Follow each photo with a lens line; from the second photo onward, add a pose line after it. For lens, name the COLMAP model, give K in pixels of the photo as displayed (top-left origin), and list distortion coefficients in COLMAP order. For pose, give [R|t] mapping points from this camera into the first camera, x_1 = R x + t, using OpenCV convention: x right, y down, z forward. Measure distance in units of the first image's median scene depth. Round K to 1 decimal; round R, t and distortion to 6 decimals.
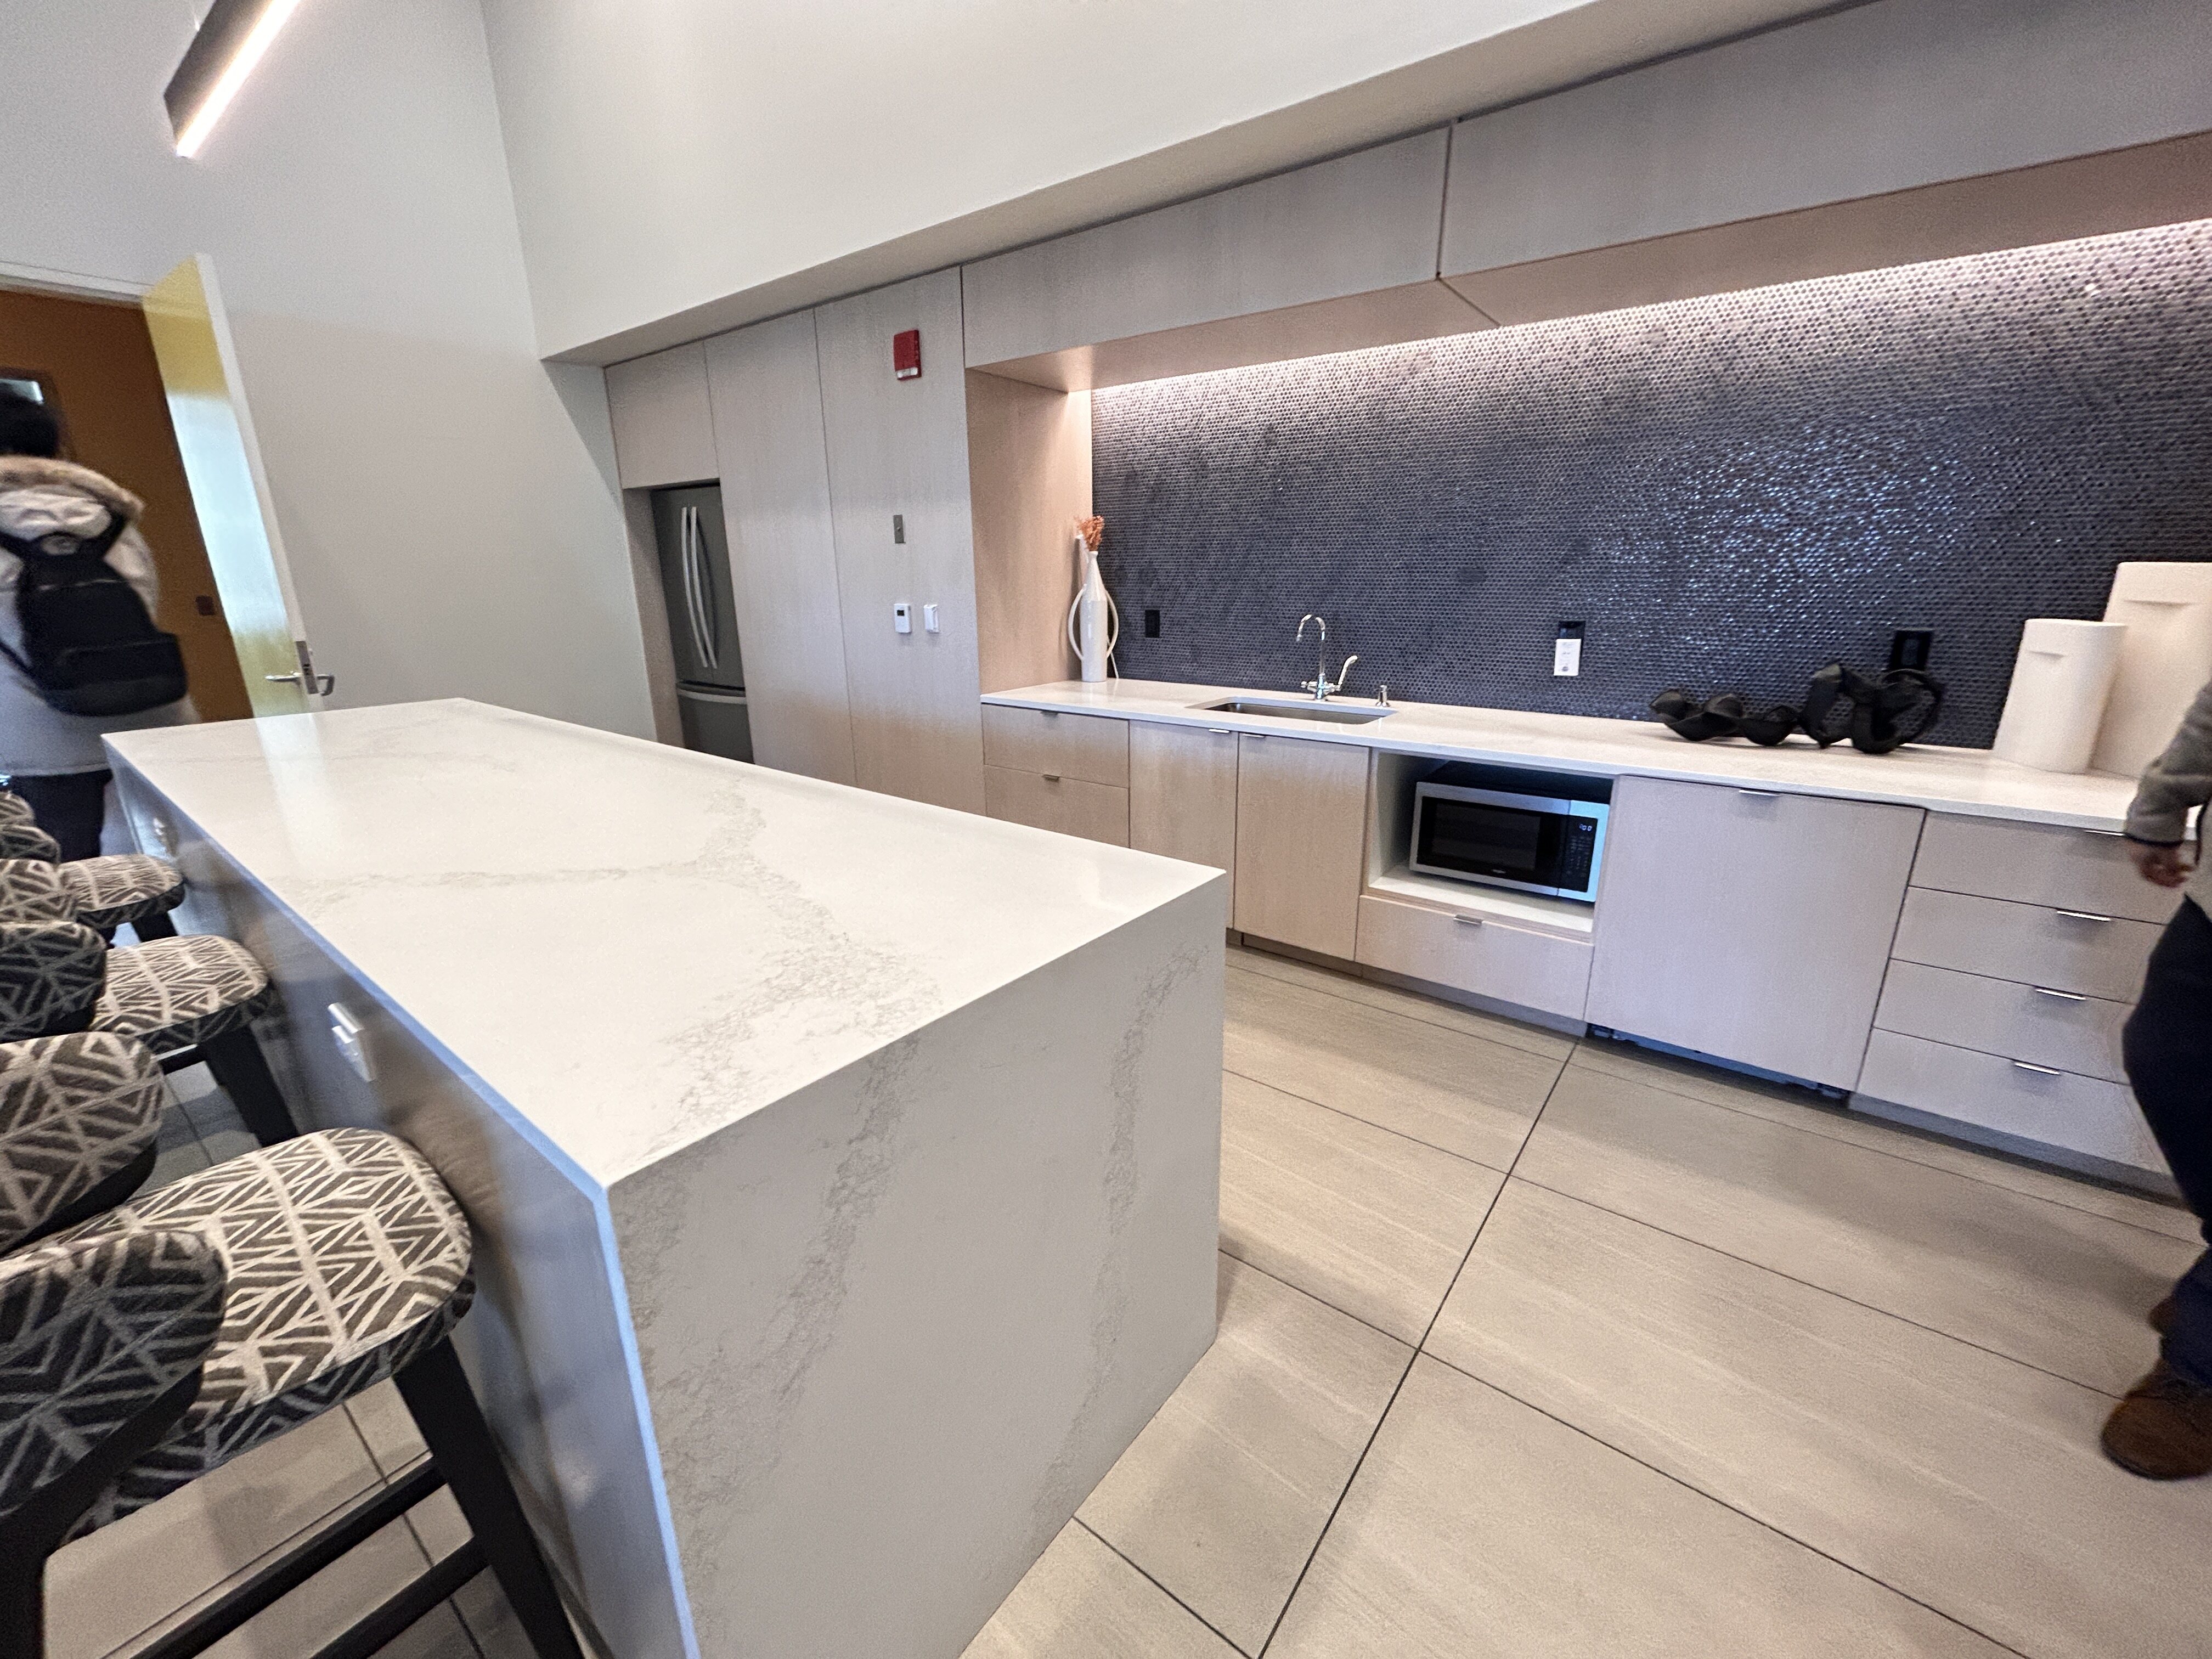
lens RADIAL K [[899.2, 0, 1105.1], [0, 899.2, 822.0], [0, 0, 1]] dist [0.000566, -0.000062]
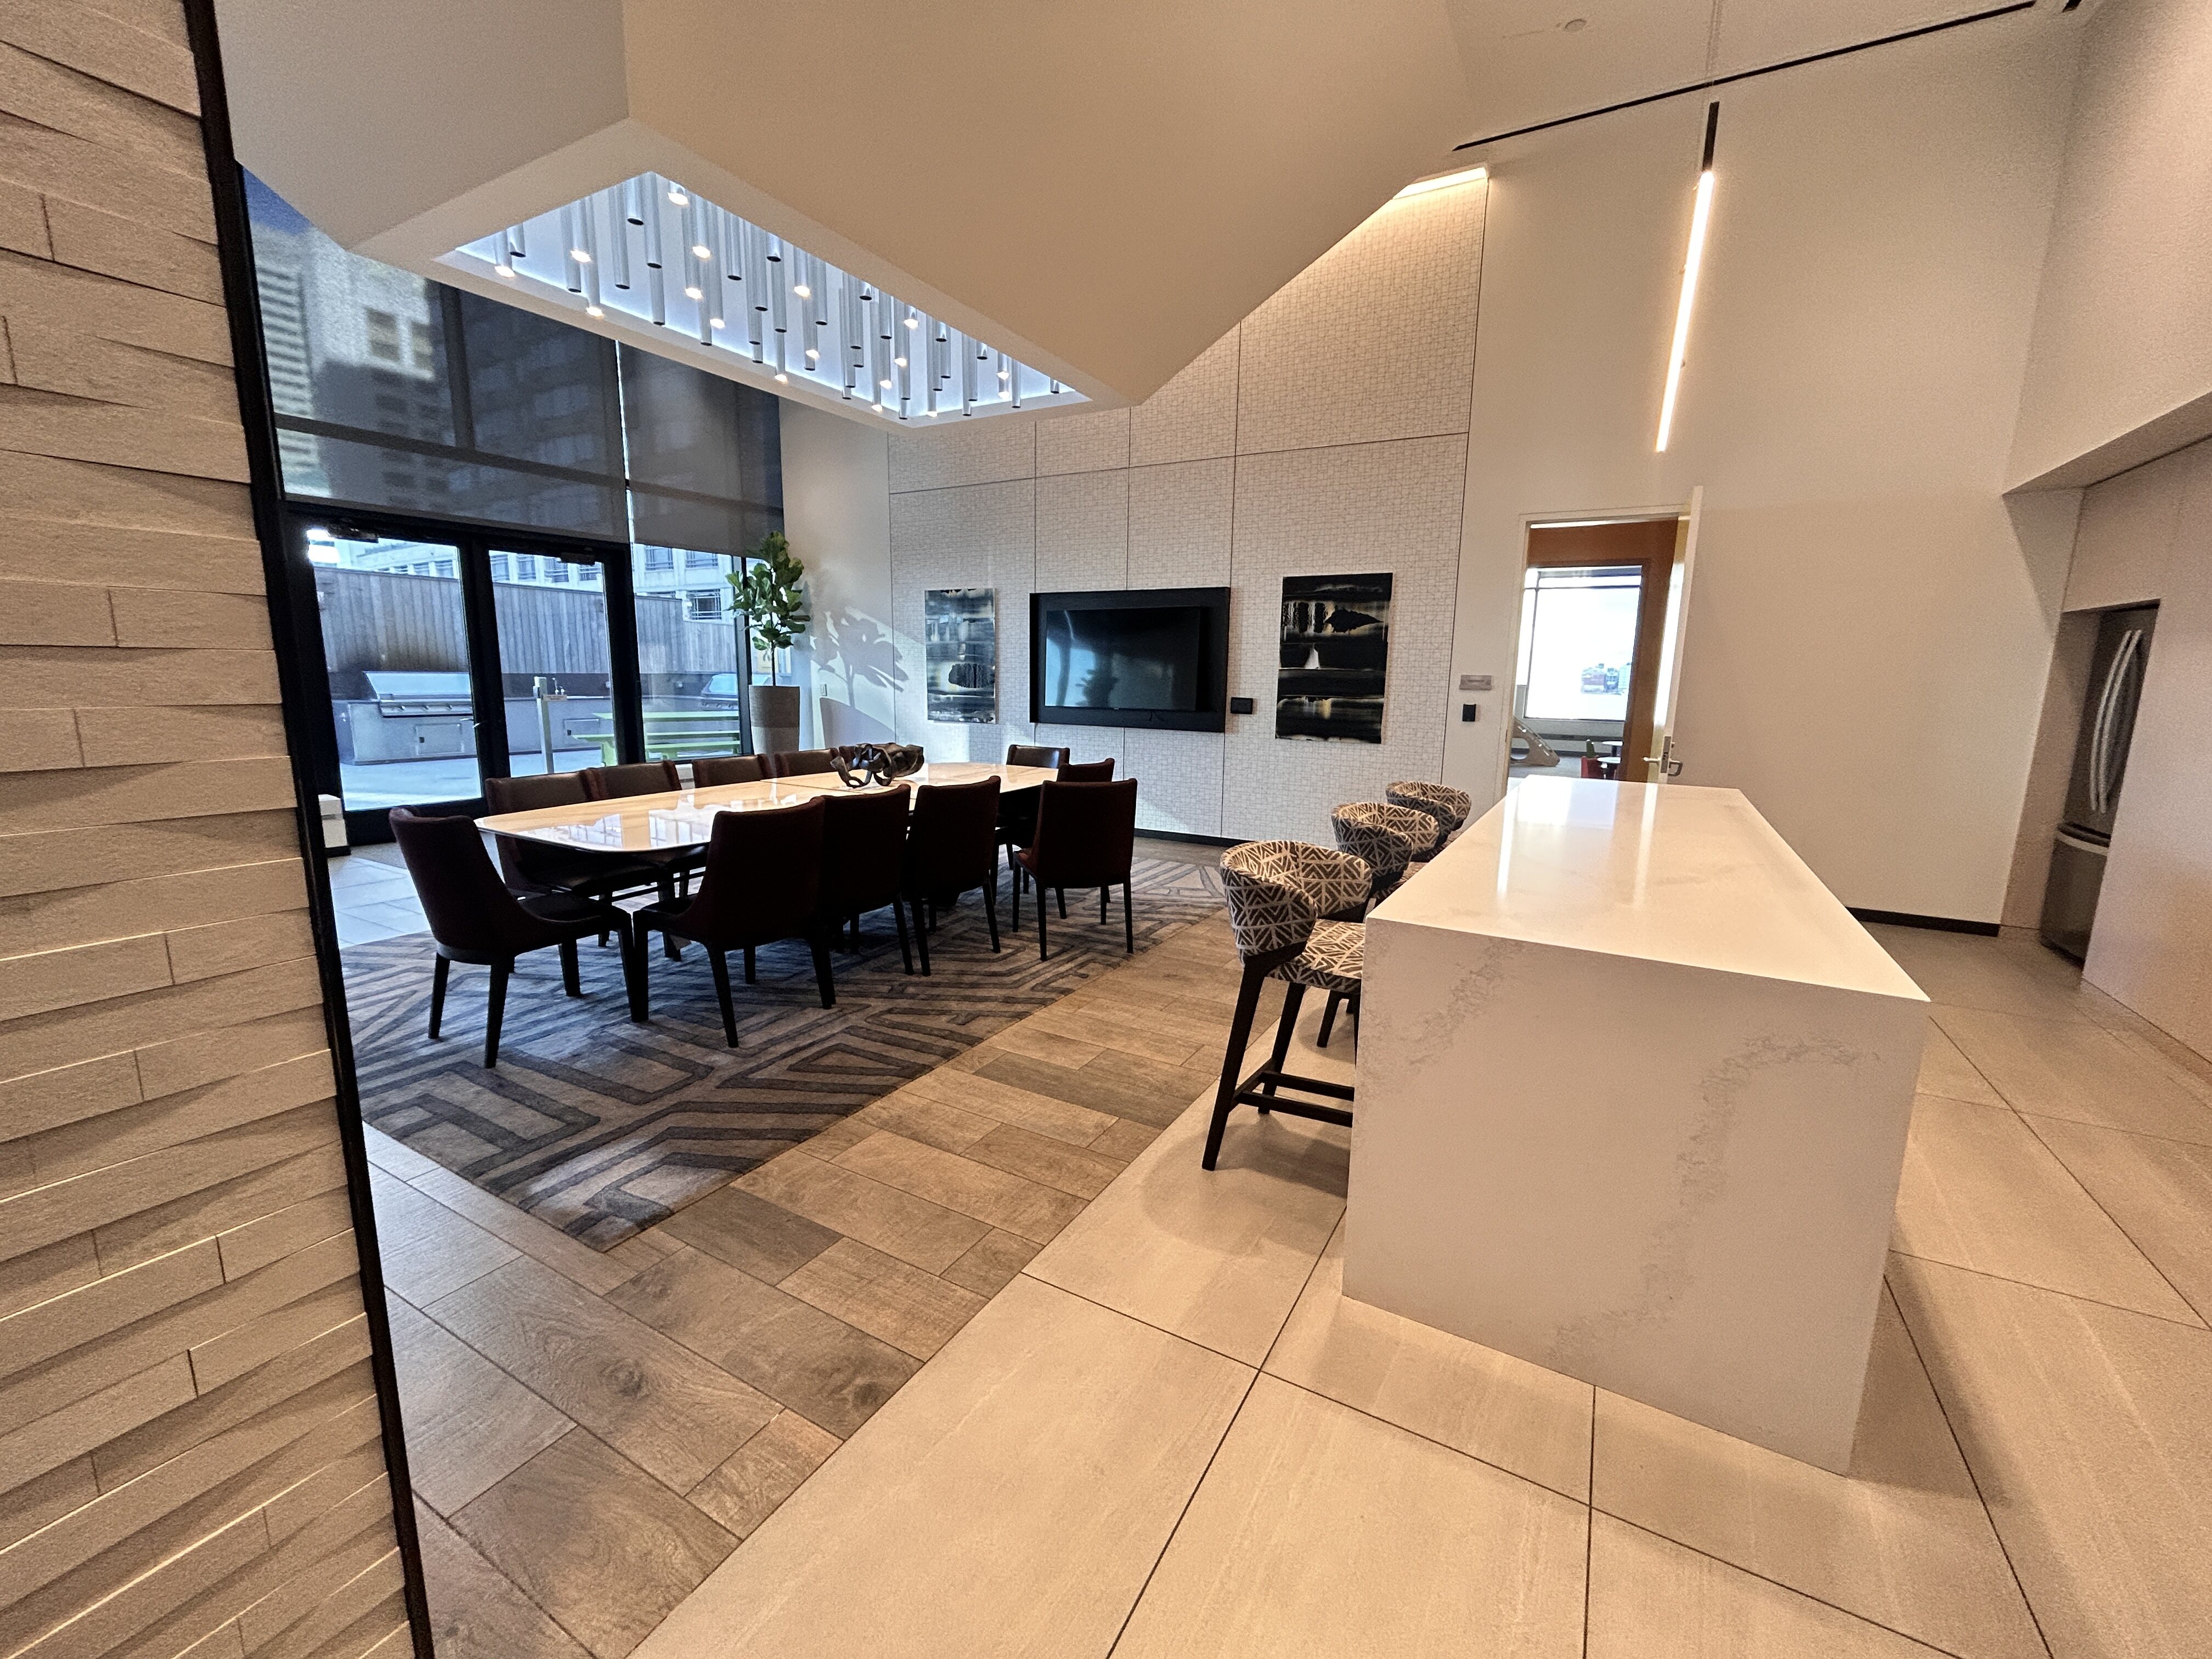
lens RADIAL K [[899.2, 0, 1108.8], [0, 899.2, 827.9], [0, 0, 1]] dist [0.000566, -0.000062]
pose [[0.140055, 0.183274, -0.973034, 0.389526], [-0.291063, 0.946922, 0.136461, -0.000043], [0.946397, 0.264102, 0.185966, -0.067149]]
